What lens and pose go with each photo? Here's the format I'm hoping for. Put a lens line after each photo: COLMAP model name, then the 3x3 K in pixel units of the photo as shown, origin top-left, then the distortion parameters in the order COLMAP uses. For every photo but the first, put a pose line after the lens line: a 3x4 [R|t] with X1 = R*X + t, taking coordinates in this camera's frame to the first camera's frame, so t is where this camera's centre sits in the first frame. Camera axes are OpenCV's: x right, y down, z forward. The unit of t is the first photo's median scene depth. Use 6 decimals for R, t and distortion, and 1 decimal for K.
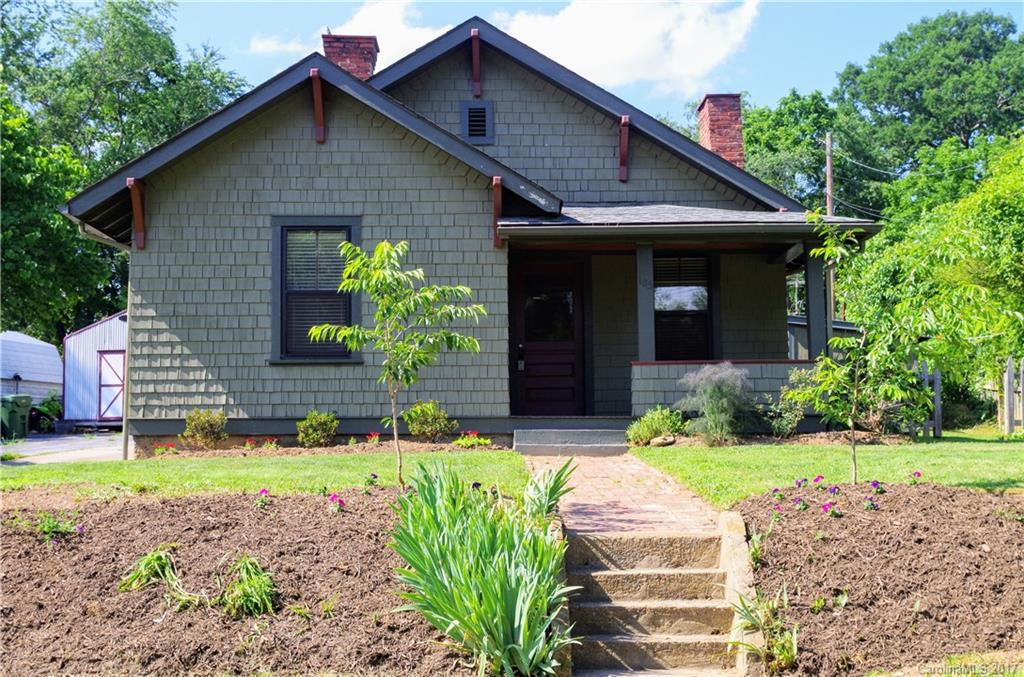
lens RADIAL K [[1510.7, 0, 512.1], [0, 1510.7, 337.4], [0, 0, 1]] dist [0.000932, 0.000000]
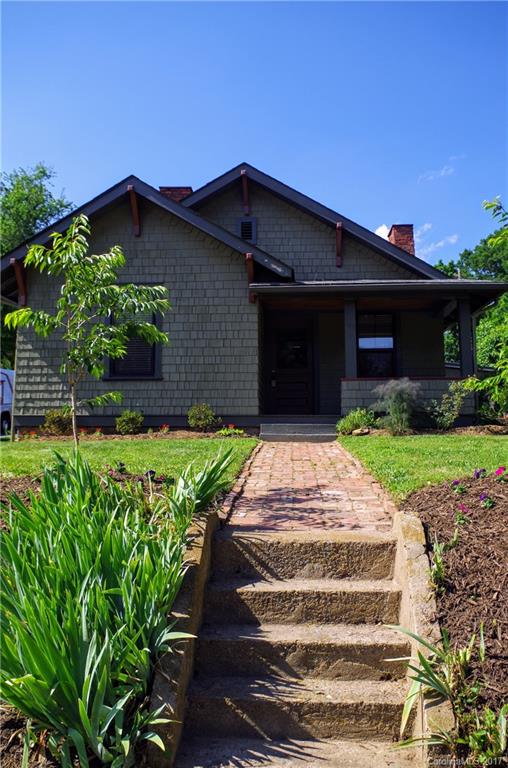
lens RADIAL K [[697.9, 0, 265.1], [0, 697.9, 371.4], [0, 0, 1]] dist [-0.074108, 0.000000]
pose [[0.998230, 0.000036, -0.059478, 0.046536], [-0.001179, 0.999815, -0.019191, 0.022921], [0.059466, 0.019227, 0.998045, 0.319322]]
